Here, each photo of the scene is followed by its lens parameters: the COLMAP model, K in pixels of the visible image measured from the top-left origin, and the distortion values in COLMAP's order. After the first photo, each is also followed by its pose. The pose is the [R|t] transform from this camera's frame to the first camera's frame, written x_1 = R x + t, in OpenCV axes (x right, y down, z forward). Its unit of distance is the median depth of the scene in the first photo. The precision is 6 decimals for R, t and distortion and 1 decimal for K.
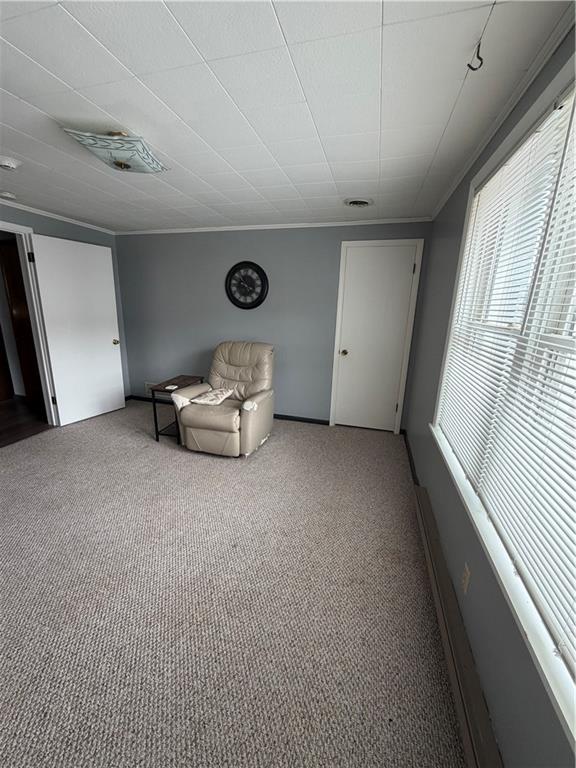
lens RADIAL K [[306.0, 0, 288.0], [0, 306.0, 384.0], [0, 0, 1]] dist [-0.000777, -0.000134]
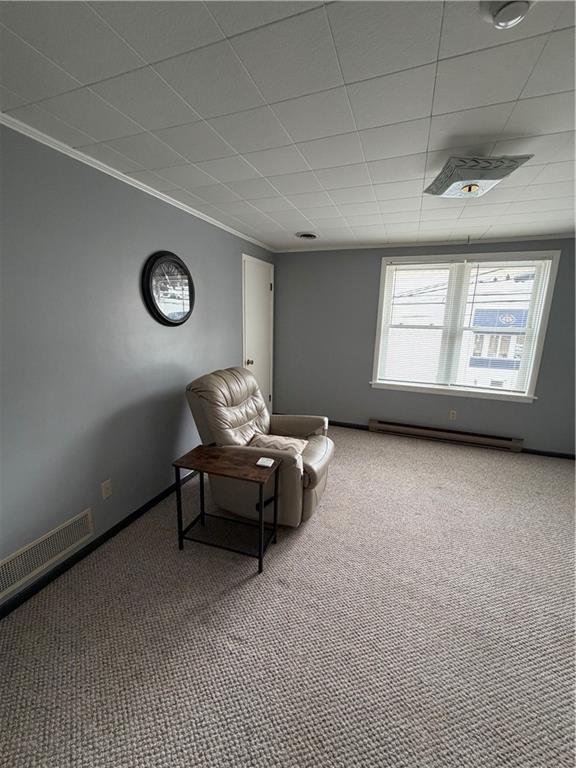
lens RADIAL K [[306.0, 0, 288.0], [0, 306.0, 384.0], [0, 0, 1]] dist [-0.000777, -0.000134]
pose [[0.088329, -0.242009, 0.966245, -0.848314], [0.241260, 0.946351, 0.214972, -0.232869], [-0.966432, 0.214128, 0.141977, 0.777743]]
